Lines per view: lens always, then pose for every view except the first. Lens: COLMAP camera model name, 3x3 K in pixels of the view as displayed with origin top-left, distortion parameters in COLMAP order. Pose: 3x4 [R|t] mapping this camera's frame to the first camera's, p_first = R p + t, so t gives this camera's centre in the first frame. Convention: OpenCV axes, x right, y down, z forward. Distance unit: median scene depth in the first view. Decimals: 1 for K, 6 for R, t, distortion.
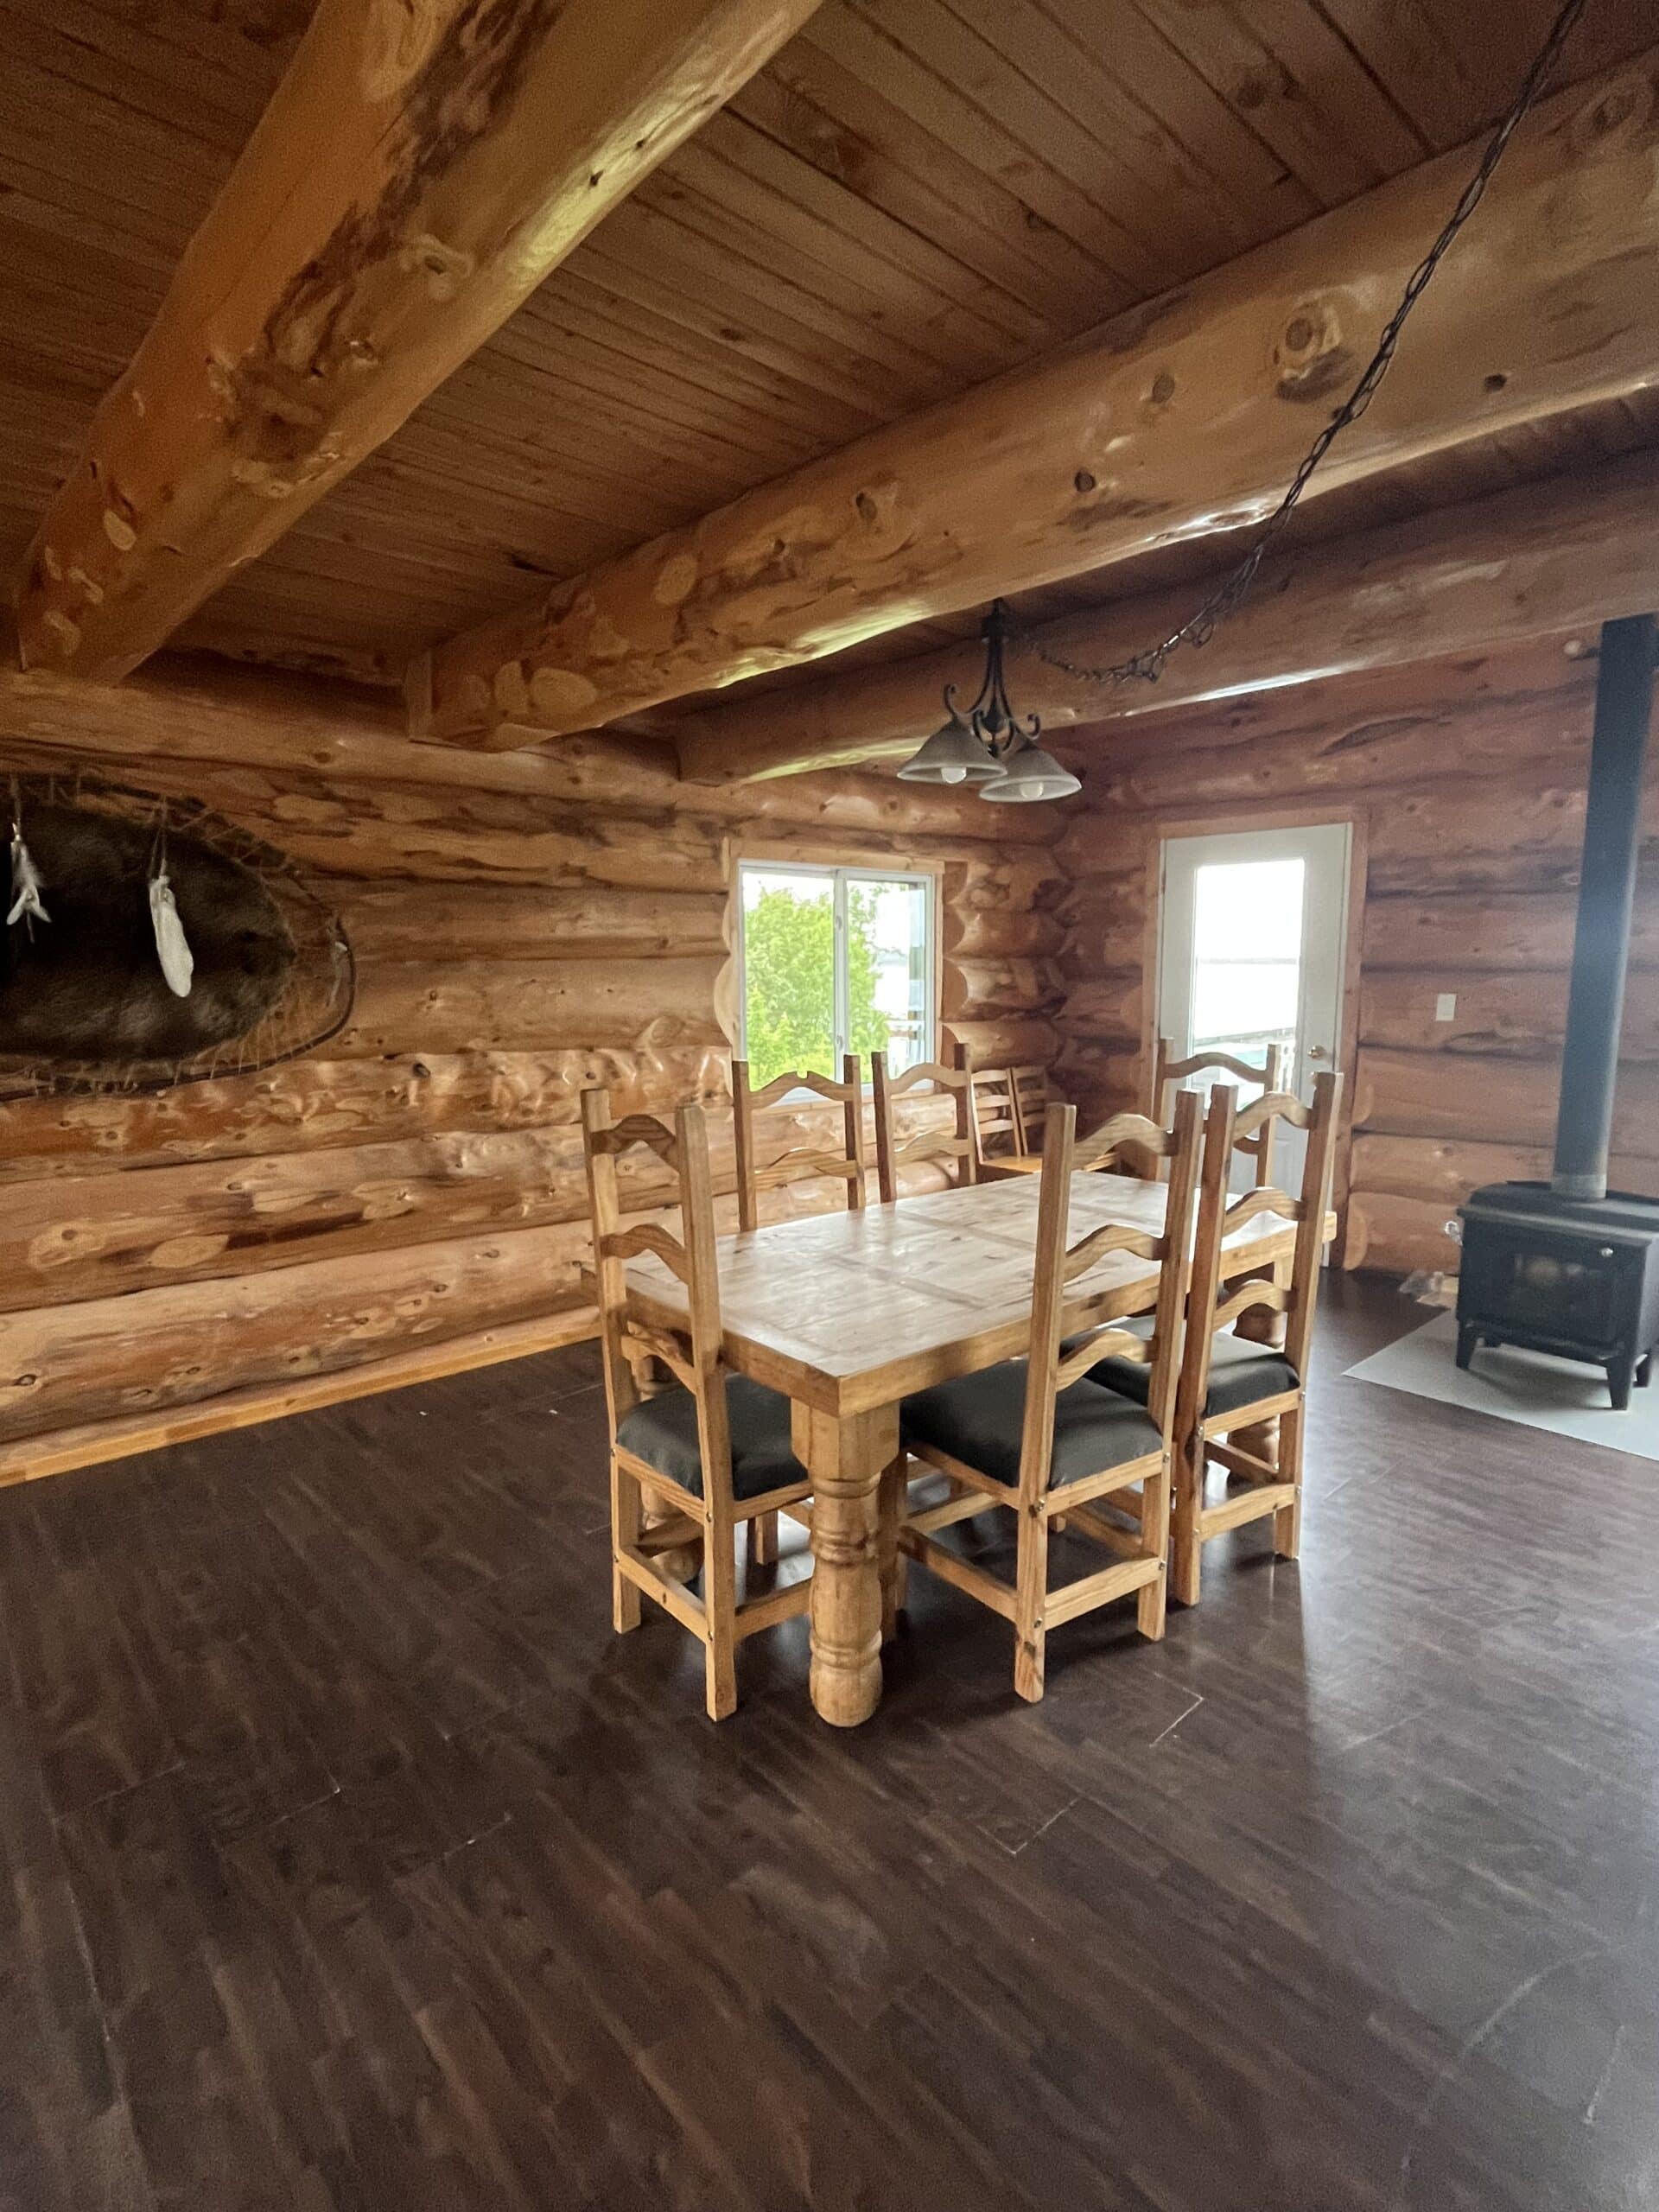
lens RADIAL K [[1081.3, 0, 833.4], [0, 1081.3, 1107.3], [0, 0, 1]] dist [-0.003581, -0.000406]
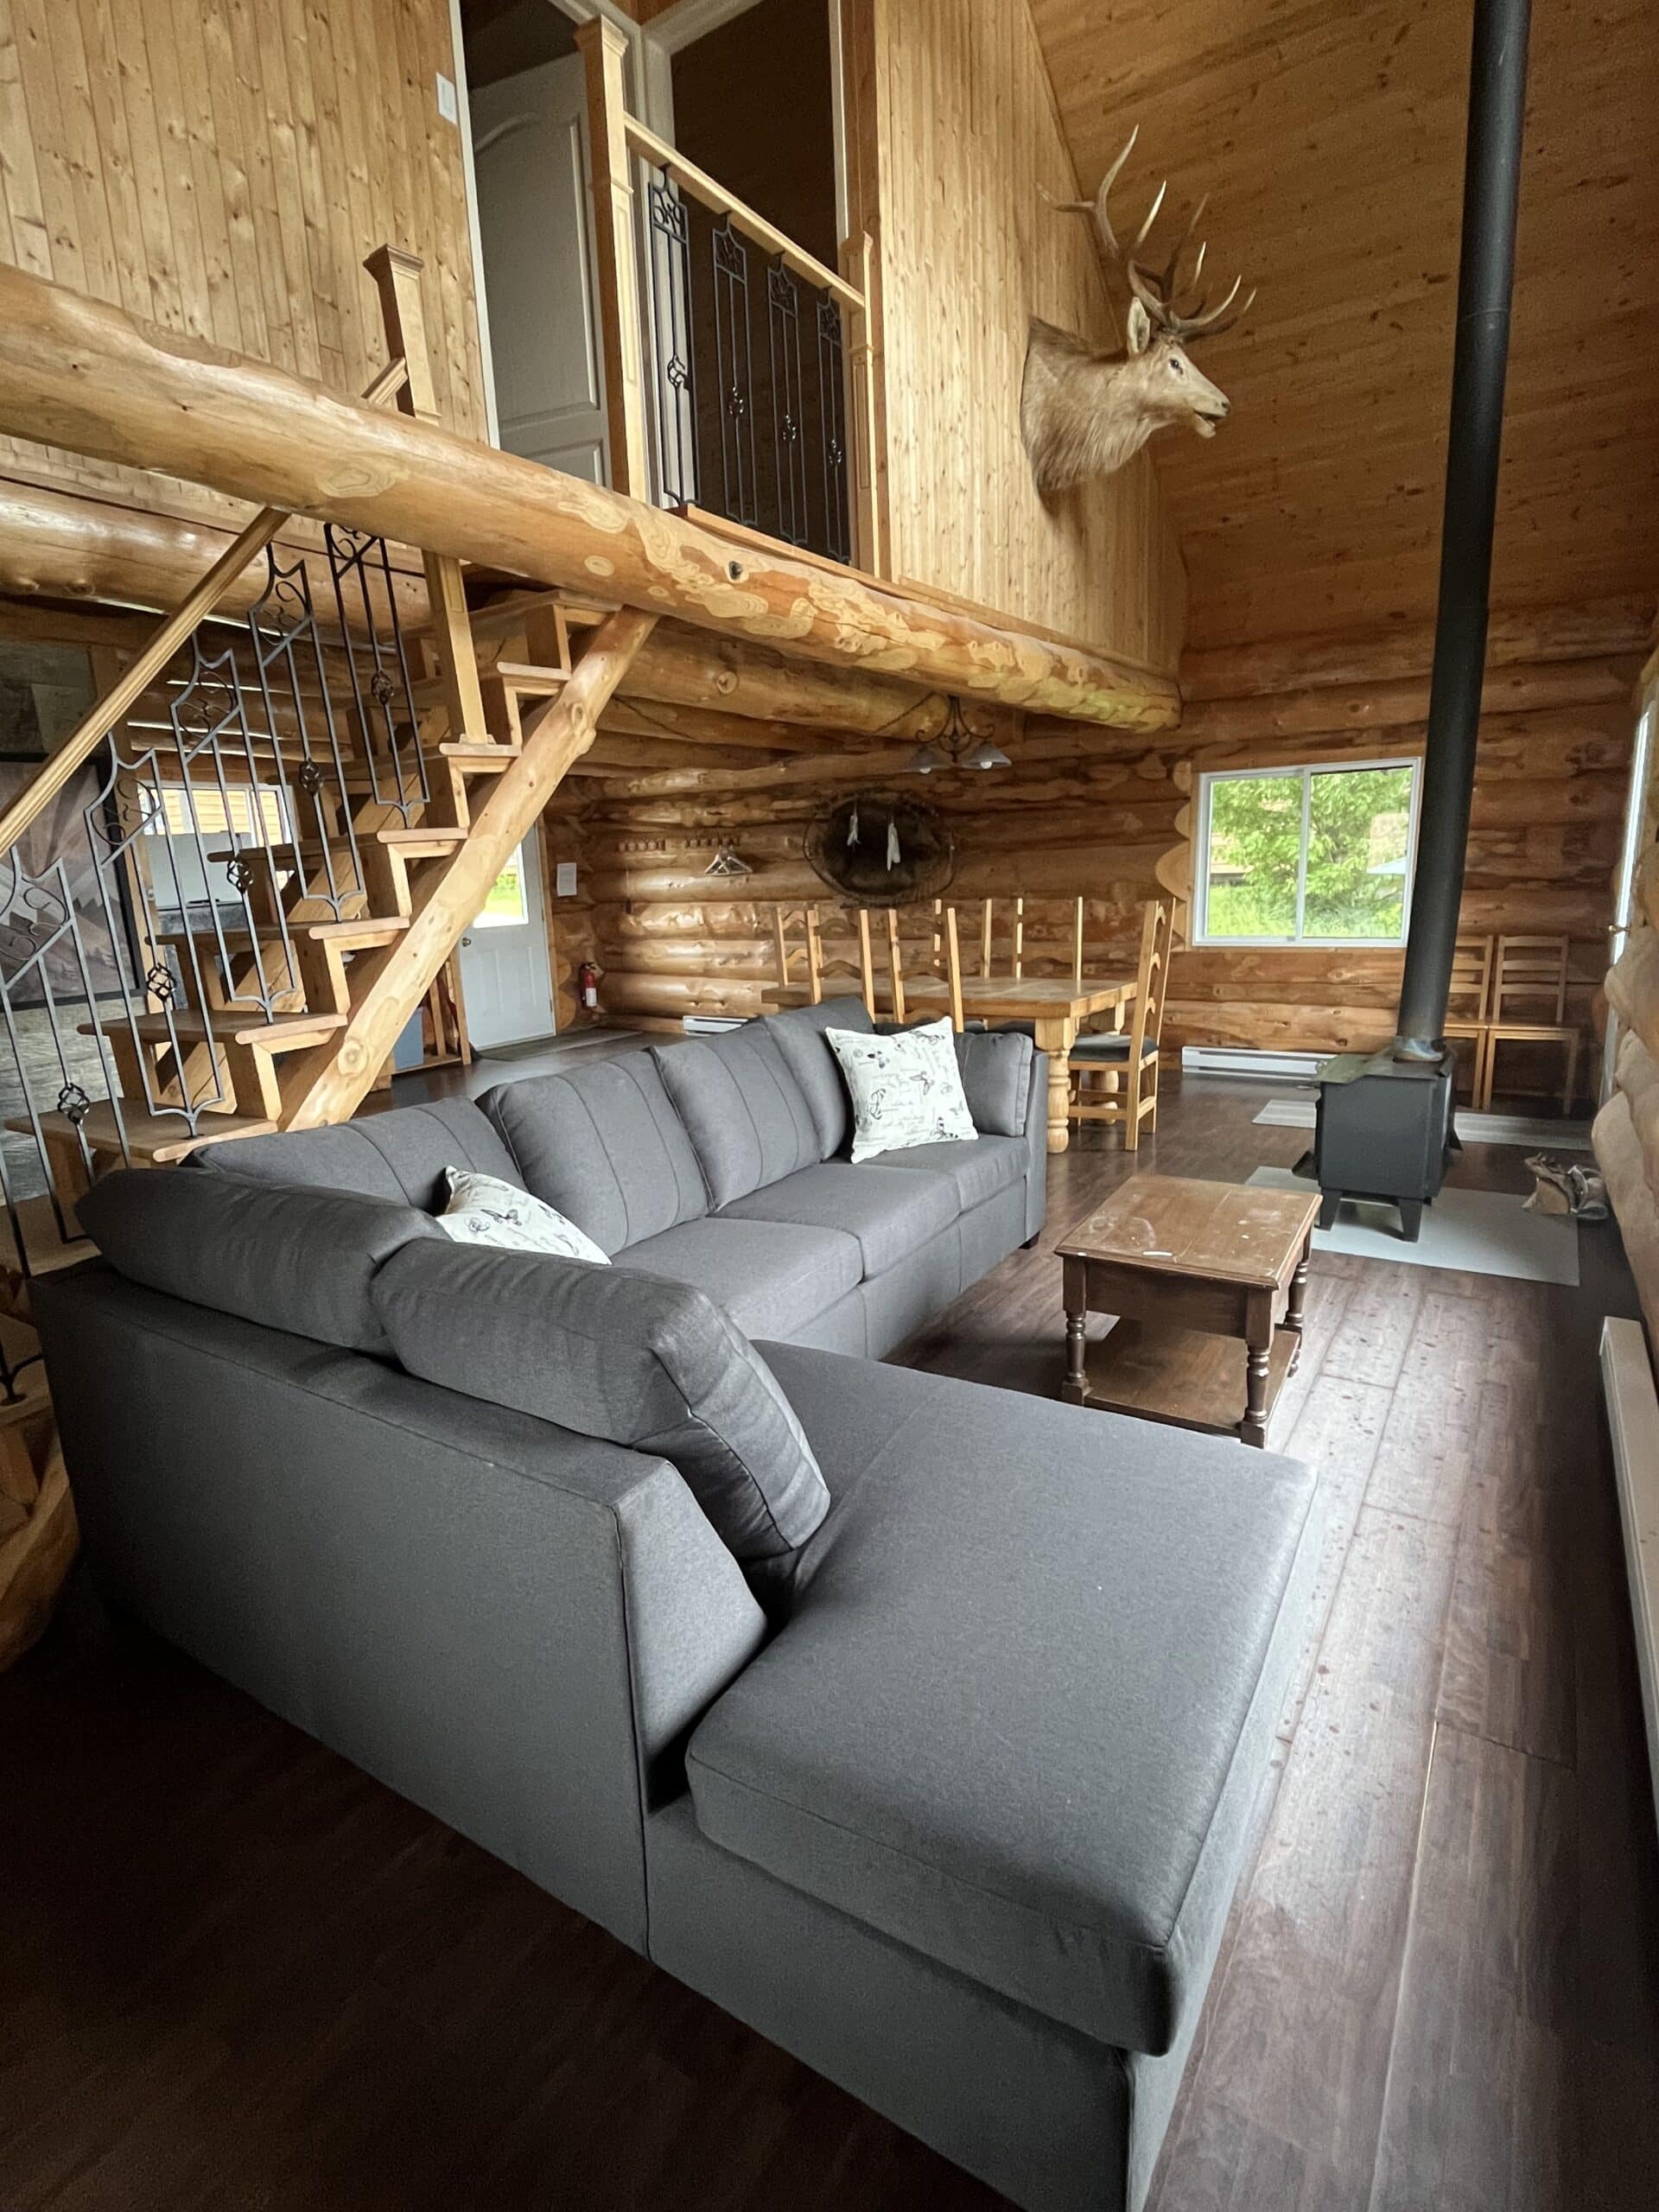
lens RADIAL K [[1081.3, 0, 832.2], [0, 1081.3, 1112.6], [0, 0, 1]] dist [-0.003581, -0.000406]
pose [[0.257358, 0.218536, -0.941280, 1.627493], [-0.086829, 0.975381, 0.202713, -0.038165], [0.962407, 0.029560, 0.269998, 0.144233]]
